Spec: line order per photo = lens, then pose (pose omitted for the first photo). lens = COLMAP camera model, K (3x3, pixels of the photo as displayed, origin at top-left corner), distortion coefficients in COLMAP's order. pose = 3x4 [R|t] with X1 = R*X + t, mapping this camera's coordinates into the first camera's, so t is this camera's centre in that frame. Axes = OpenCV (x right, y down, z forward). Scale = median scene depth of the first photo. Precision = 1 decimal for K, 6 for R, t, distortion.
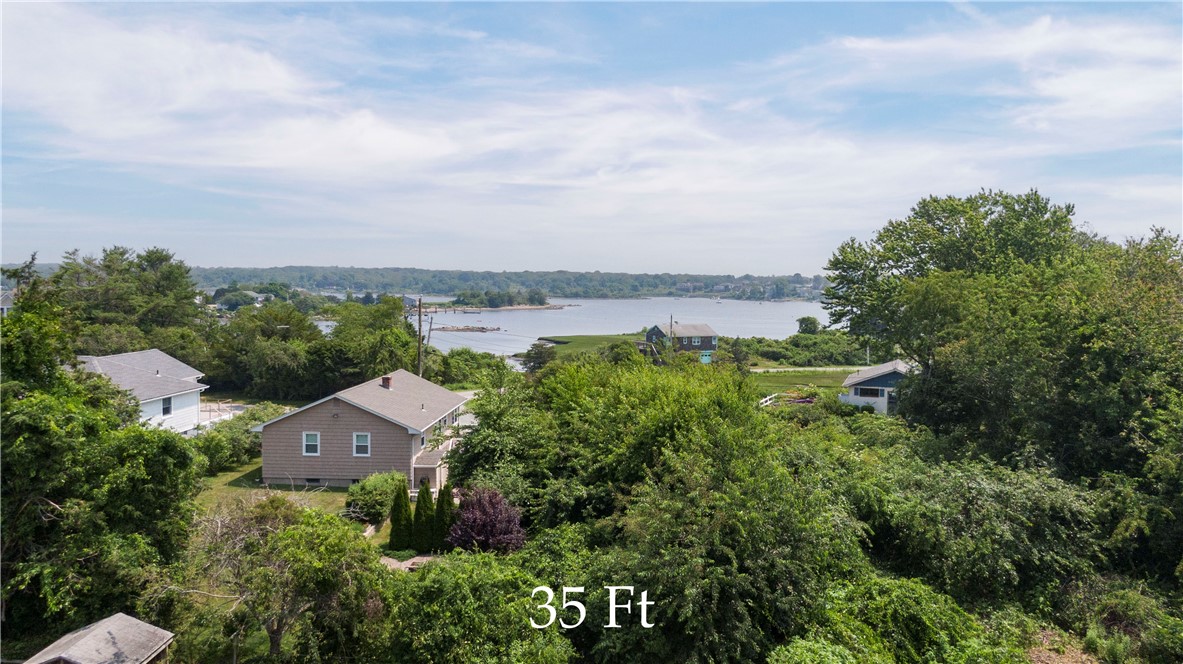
lens RADIAL K [[830.4, 0, 594.9], [0, 830.4, 333.3], [0, 0, 1]] dist [0.021402, -0.030909]
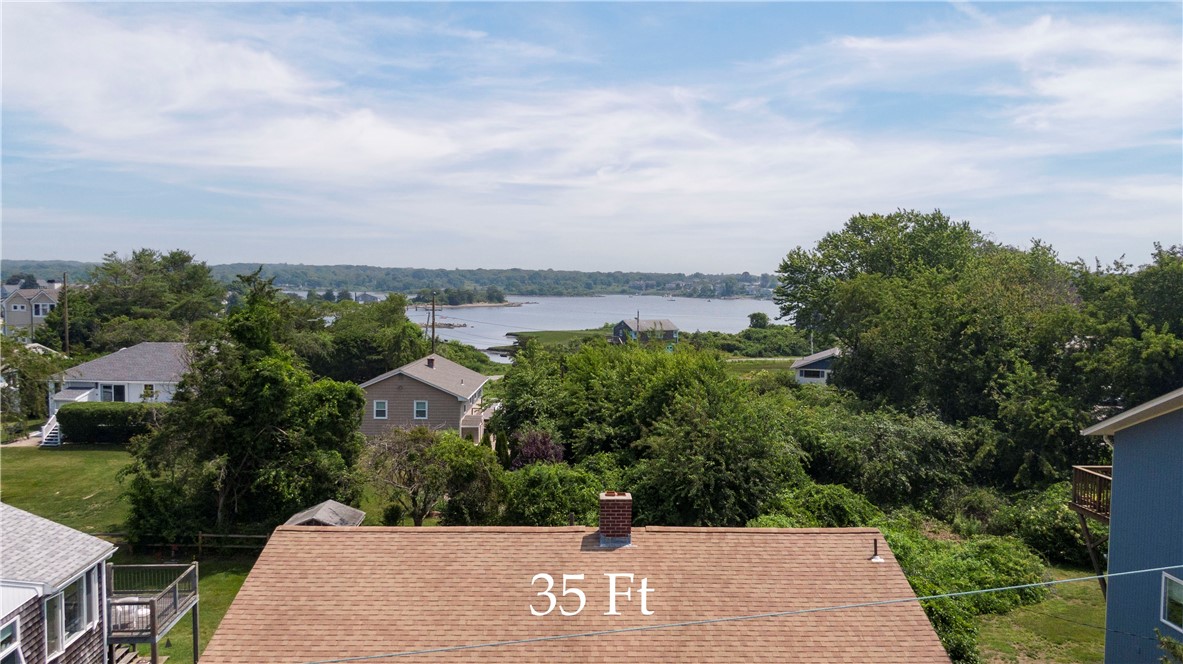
lens RADIAL K [[830.4, 0, 588.4], [0, 830.4, 327.3], [0, 0, 1]] dist [0.021402, -0.030909]
pose [[0.998612, -0.002043, 0.052628, -0.102451], [0.002272, 0.999988, -0.004300, 0.014897], [-0.052619, 0.004413, 0.998605, -0.334462]]
